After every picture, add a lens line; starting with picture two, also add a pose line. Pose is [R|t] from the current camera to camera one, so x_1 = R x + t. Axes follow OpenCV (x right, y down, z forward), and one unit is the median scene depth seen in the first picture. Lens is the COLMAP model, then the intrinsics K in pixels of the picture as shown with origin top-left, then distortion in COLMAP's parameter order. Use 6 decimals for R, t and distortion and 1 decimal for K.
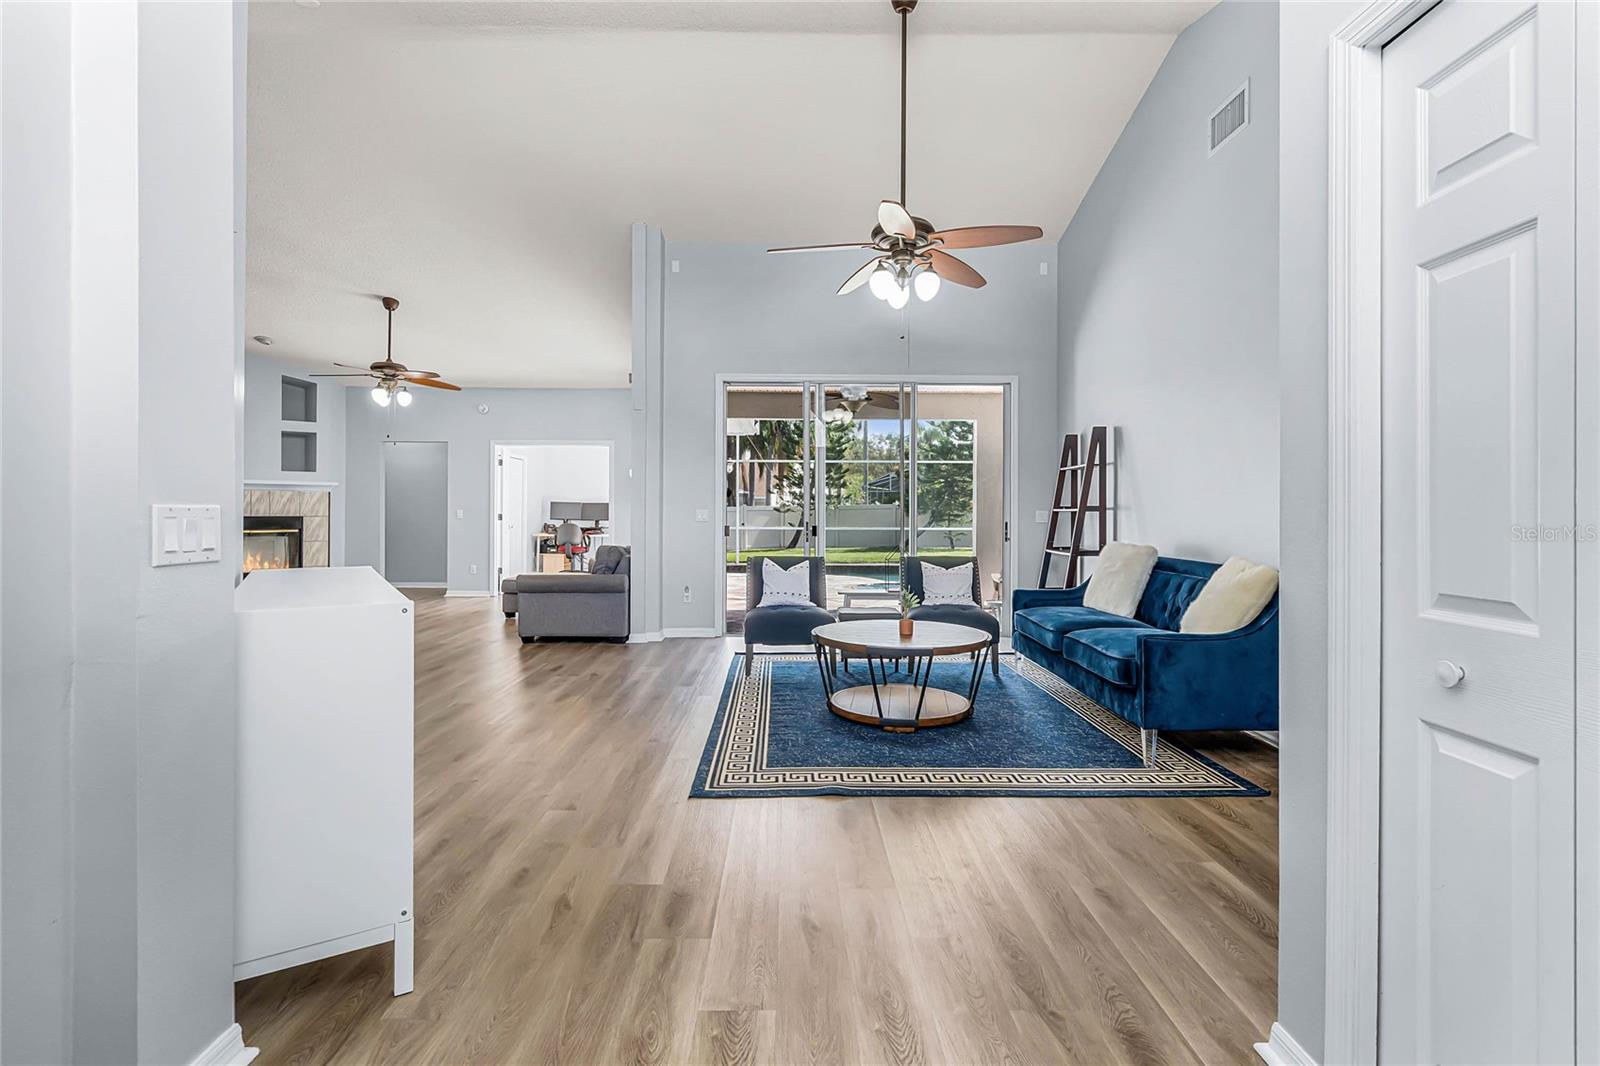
lens RADIAL K [[767.4, 0, 802.0], [0, 767.4, 514.9], [0, 0, 1]] dist [-0.001919, 0.001305]
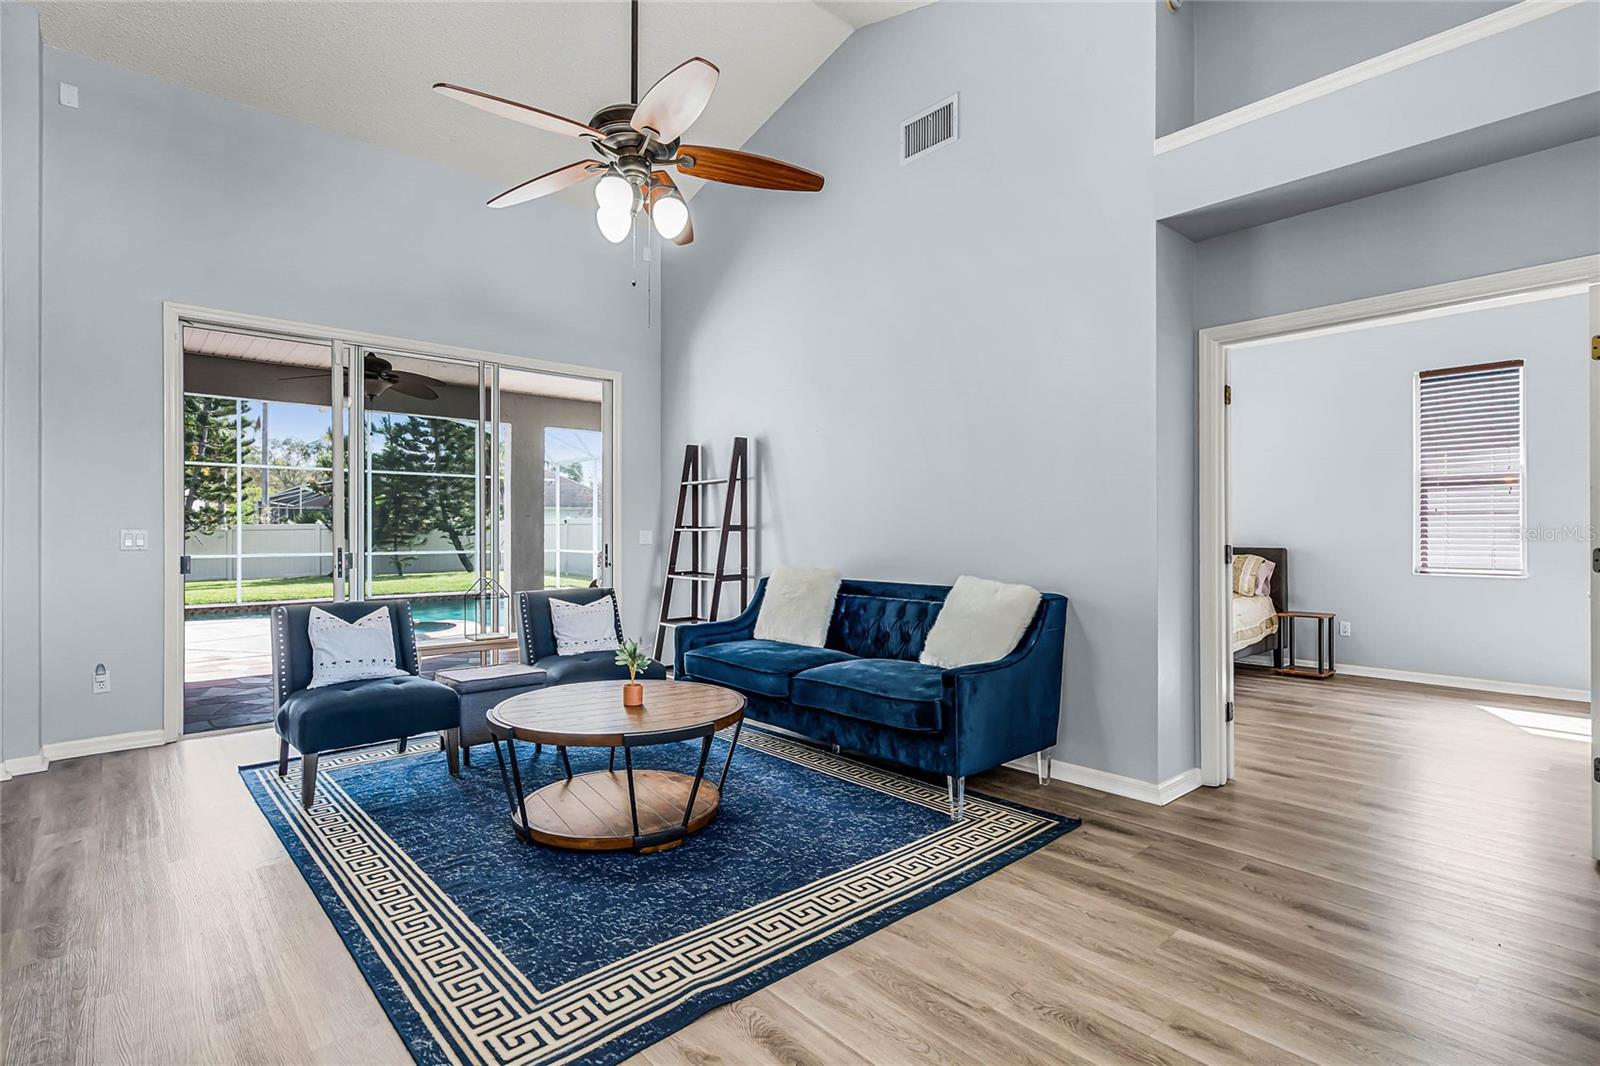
lens RADIAL K [[767.4, 0, 798.0], [0, 767.4, 536.5], [0, 0, 1]] dist [-0.001919, 0.001305]
pose [[0.754205, -0.006565, 0.656606, -0.158149], [0.005825, 0.999978, 0.003308, -0.001066], [-0.656613, 0.001330, 0.754227, 0.271285]]
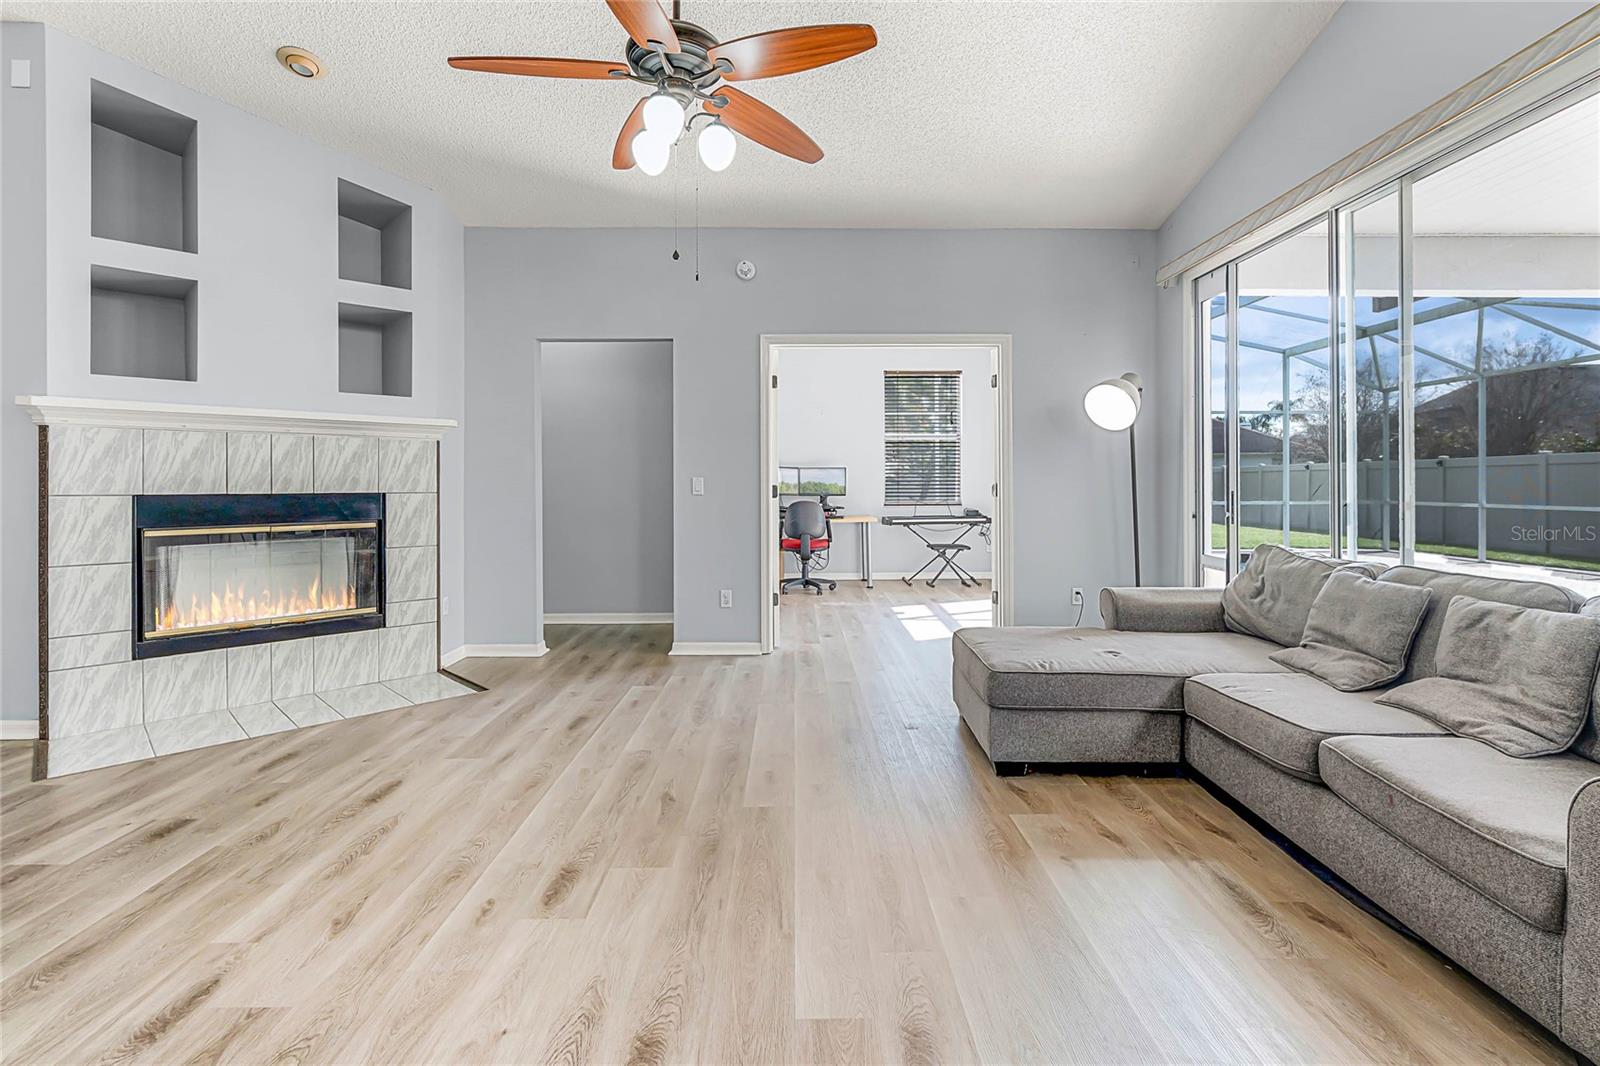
lens RADIAL K [[720.5, 0, 794.5], [0, 720.5, 487.1], [0, 0, 1]] dist [-0.004509, 0.001685]
pose [[0.999668, -0.007841, -0.024539, -0.644535], [0.007794, 0.999968, -0.001995, 0.001981], [0.024554, 0.001803, 0.999697, 0.938506]]
